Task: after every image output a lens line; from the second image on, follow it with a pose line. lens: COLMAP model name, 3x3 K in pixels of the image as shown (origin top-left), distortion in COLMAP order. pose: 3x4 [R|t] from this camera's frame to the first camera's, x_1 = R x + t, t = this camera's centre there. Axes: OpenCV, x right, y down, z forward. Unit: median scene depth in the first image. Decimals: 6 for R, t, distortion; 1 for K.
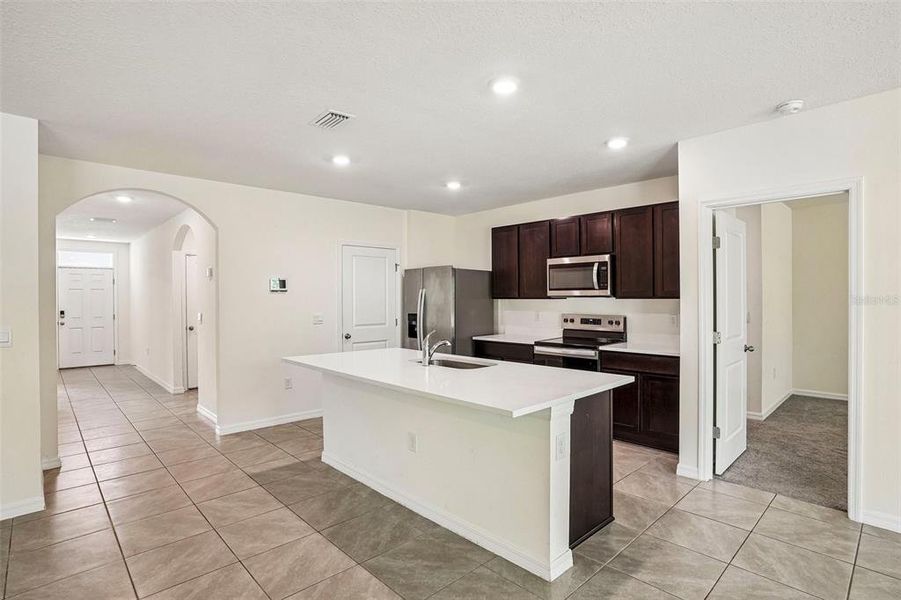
lens RADIAL K [[444.2, 0, 439.3], [0, 444.2, 297.4], [0, 0, 1]] dist [-0.061107, 0.021224]
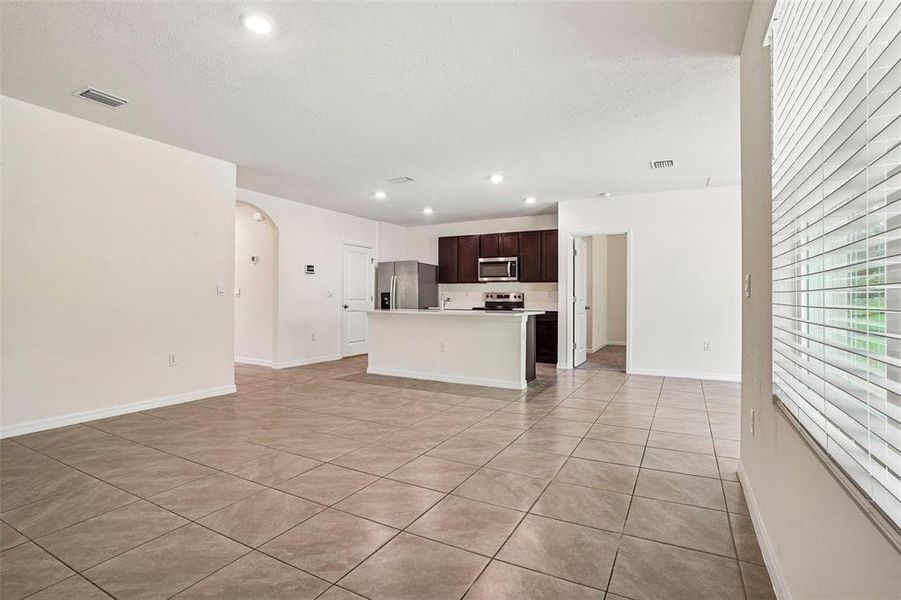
lens RADIAL K [[444.2, 0, 429.7], [0, 444.2, 291.4], [0, 0, 1]] dist [-0.061107, 0.021224]
pose [[0.956800, 0.016670, 0.290270, -0.402229], [-0.012139, 0.999775, -0.017403, 0.065657], [-0.290495, 0.013127, 0.956786, -0.513941]]
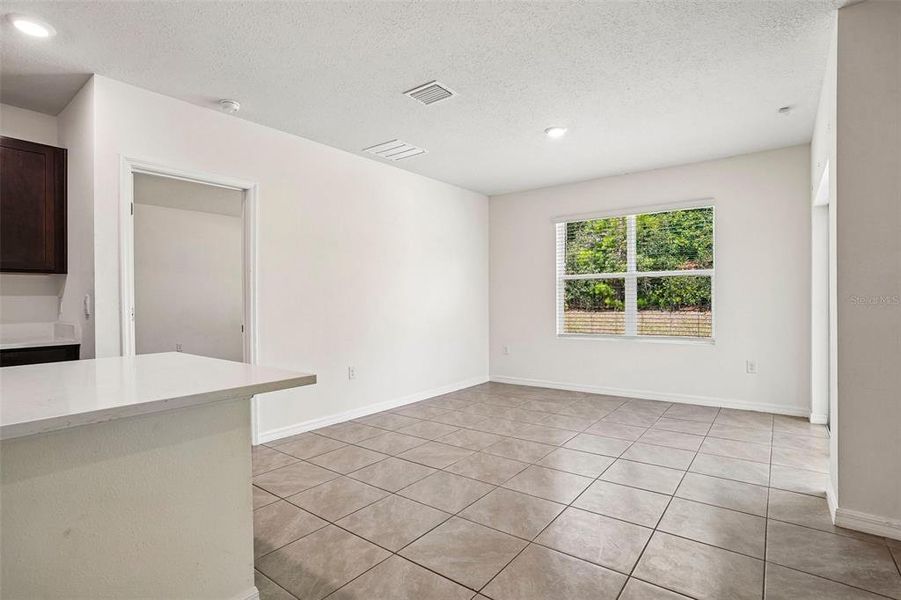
lens RADIAL K [[444.2, 0, 449.4], [0, 444.2, 307.1], [0, 0, 1]] dist [-0.061107, 0.021224]
pose [[-0.178020, -0.012057, 0.983953, -0.234580], [0.008188, 0.999872, 0.013733, 0.046076], [-0.983993, 0.010501, -0.177898, 0.338653]]
